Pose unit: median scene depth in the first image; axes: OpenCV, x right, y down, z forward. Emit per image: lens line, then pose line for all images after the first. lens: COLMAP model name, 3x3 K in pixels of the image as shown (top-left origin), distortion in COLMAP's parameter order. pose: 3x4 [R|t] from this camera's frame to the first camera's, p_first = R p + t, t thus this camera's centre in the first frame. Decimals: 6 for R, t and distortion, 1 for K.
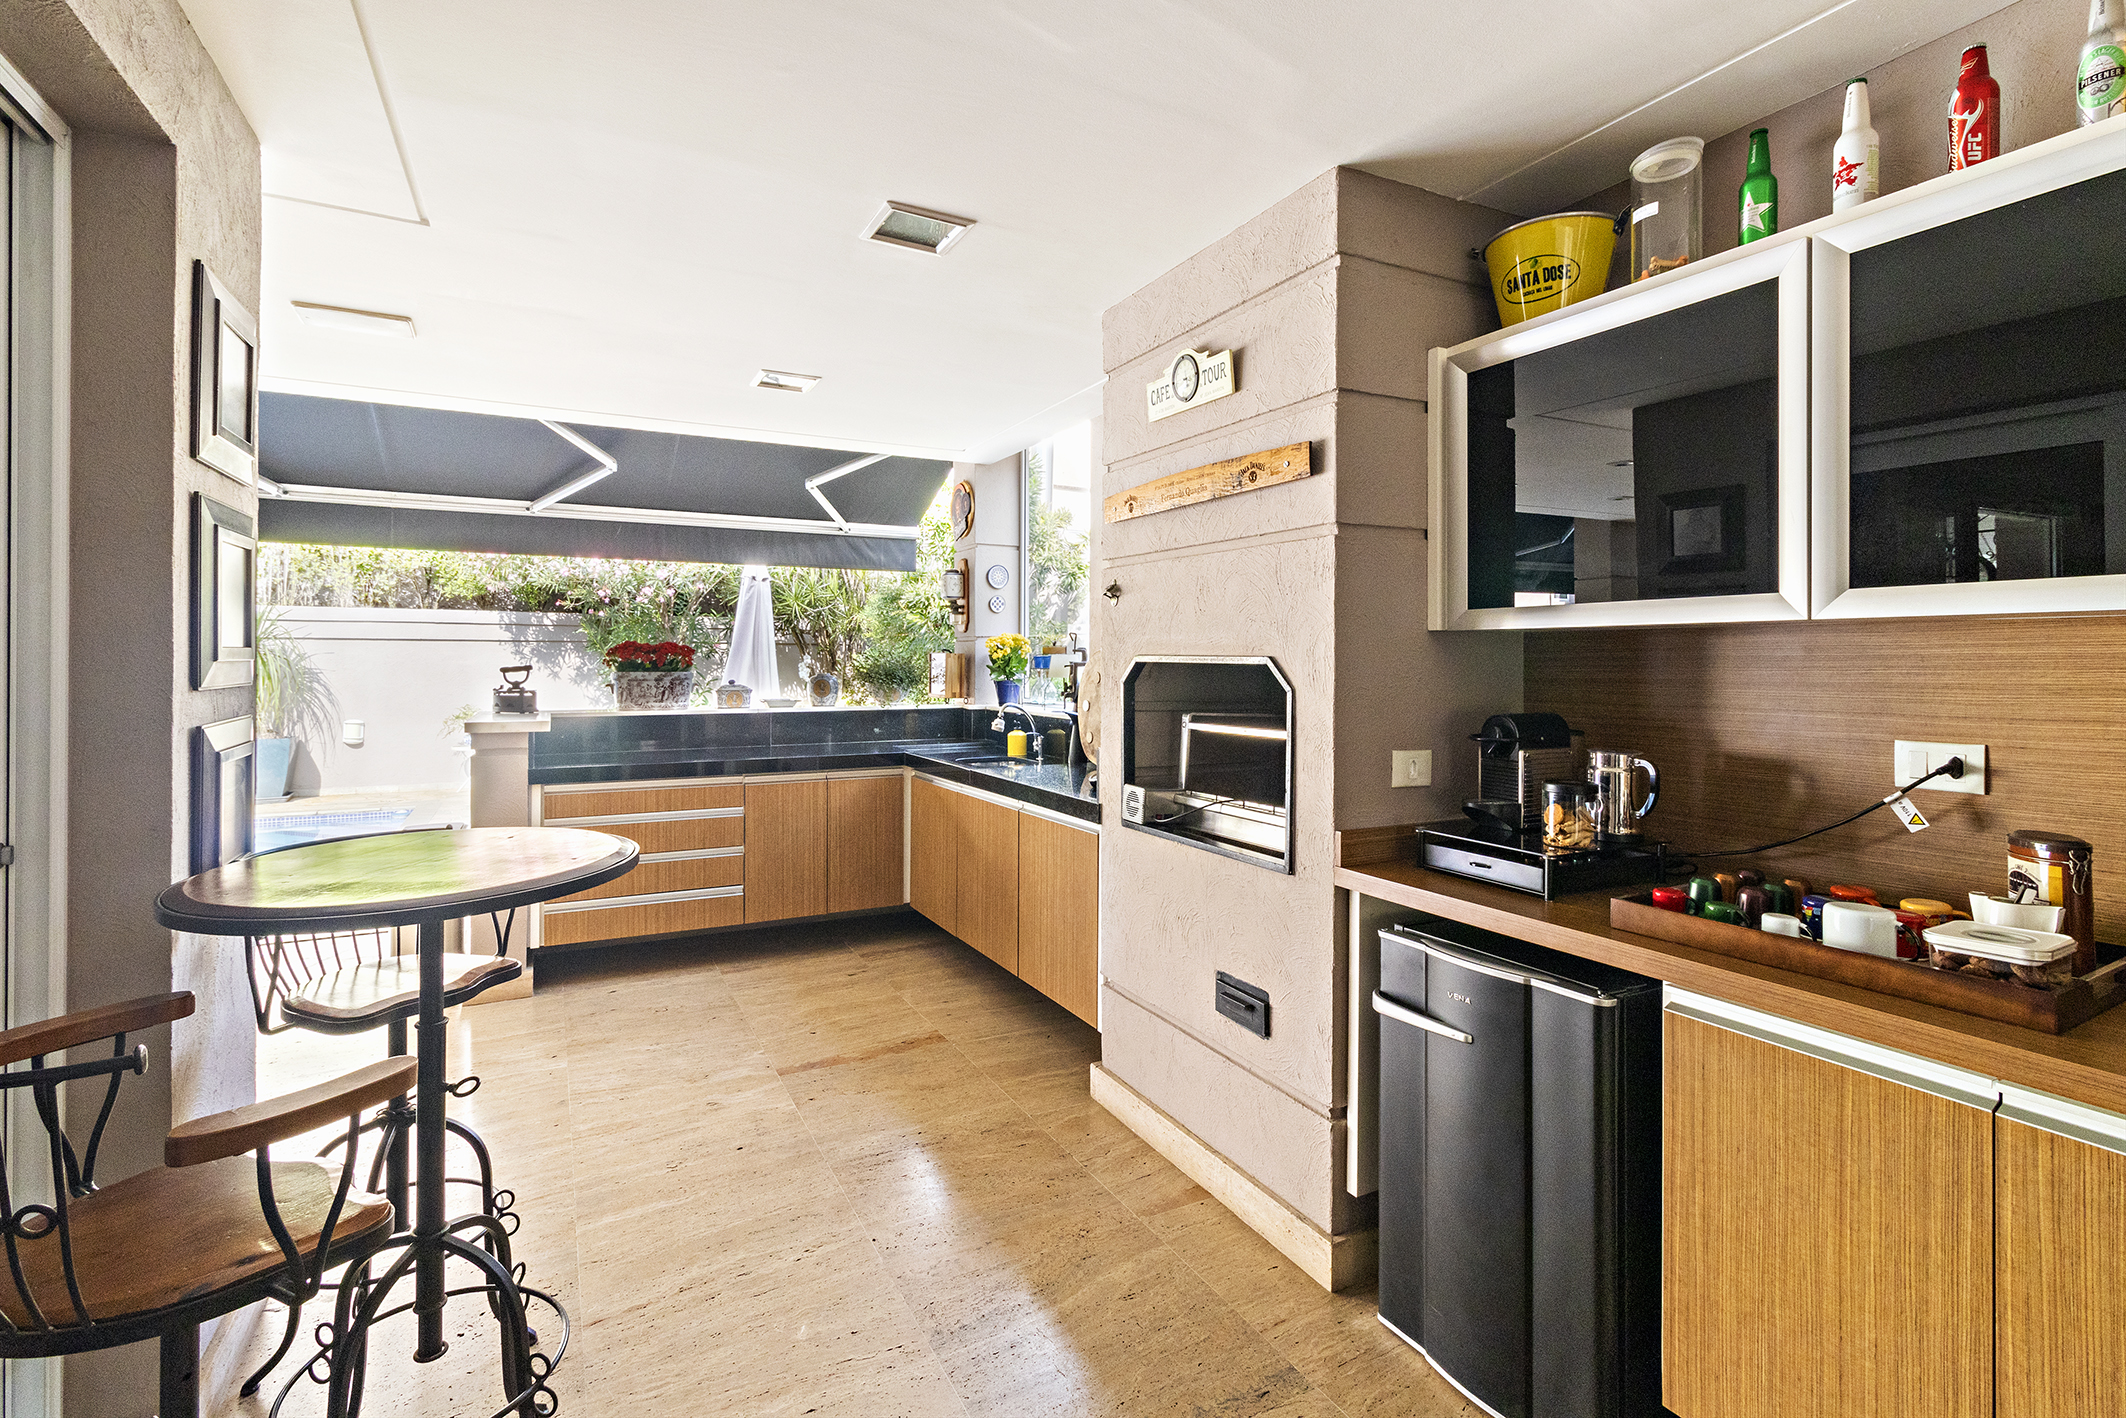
lens RADIAL K [[981.8, 0, 1069.0], [0, 981.8, 649.2], [0, 0, 1]] dist [-0.001082, -0.000314]
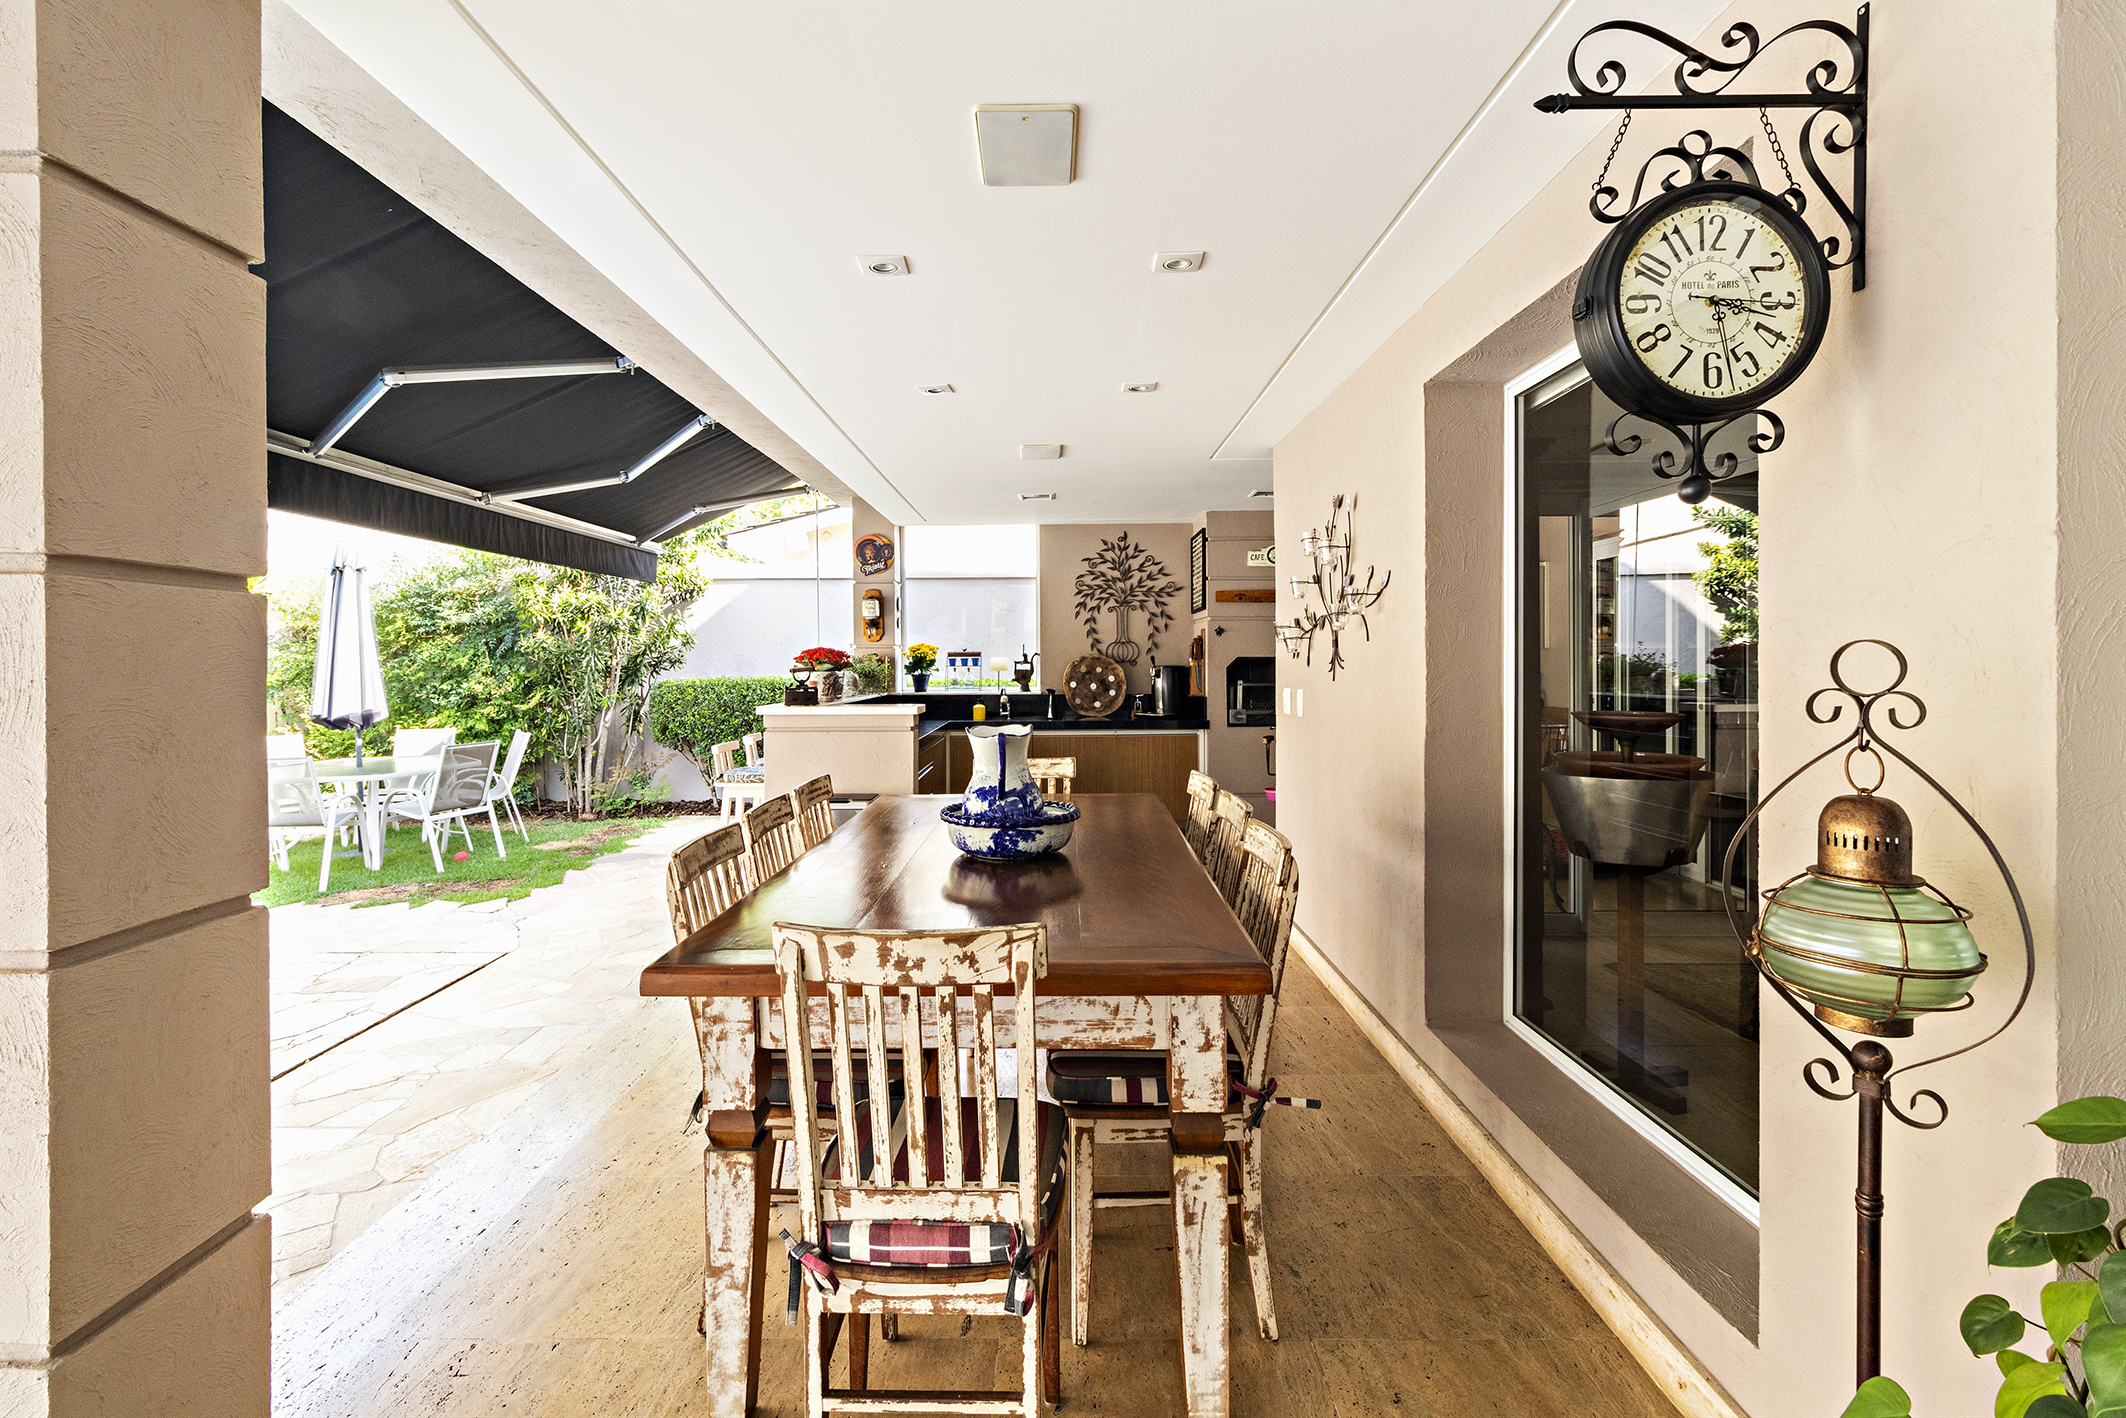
lens RADIAL K [[916.6, 0, 997.0], [0, 916.6, 668.8], [0, 0, 1]] dist [-0.001056, -0.000144]
pose [[0.497793, -0.004039, 0.867286, -2.633413], [0.003127, 0.999991, 0.002862, 0.031388], [-0.867290, 0.001288, 0.497801, 0.433229]]
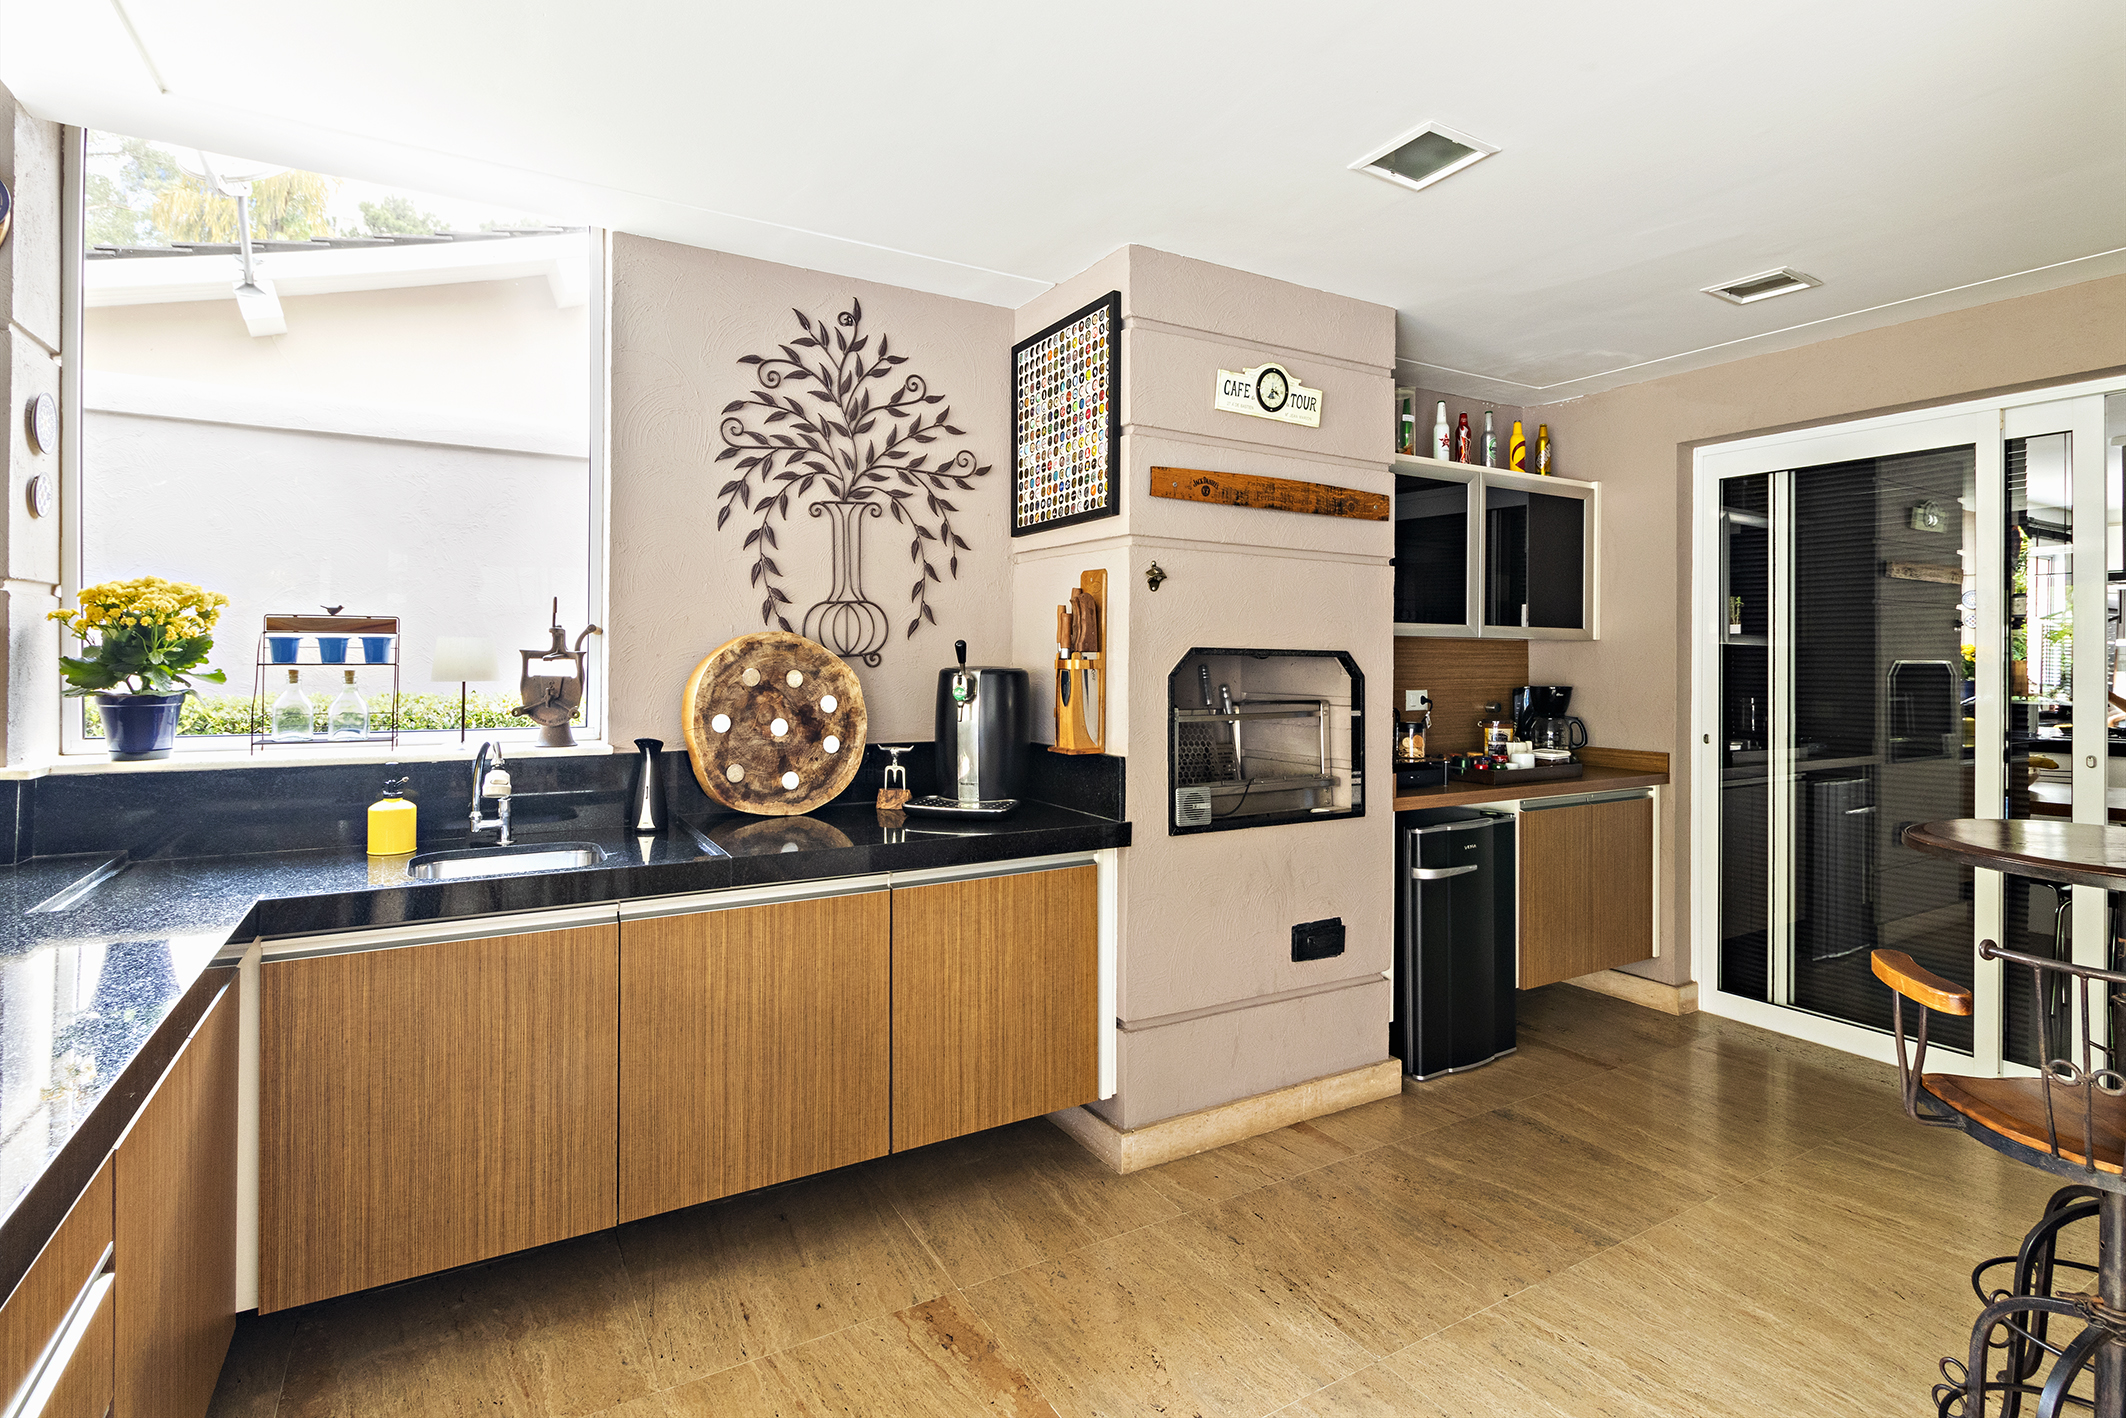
lens RADIAL K [[1030.6, 0, 994.0], [0, 1030.6, 659.6], [0, 0, 1]] dist [-0.018357, -0.000271]
pose [[-0.017410, 0.002123, 0.999846, -1.062381], [-0.006805, 0.999974, -0.002242, 0.023935], [-0.999825, -0.006843, -0.017395, 1.410062]]
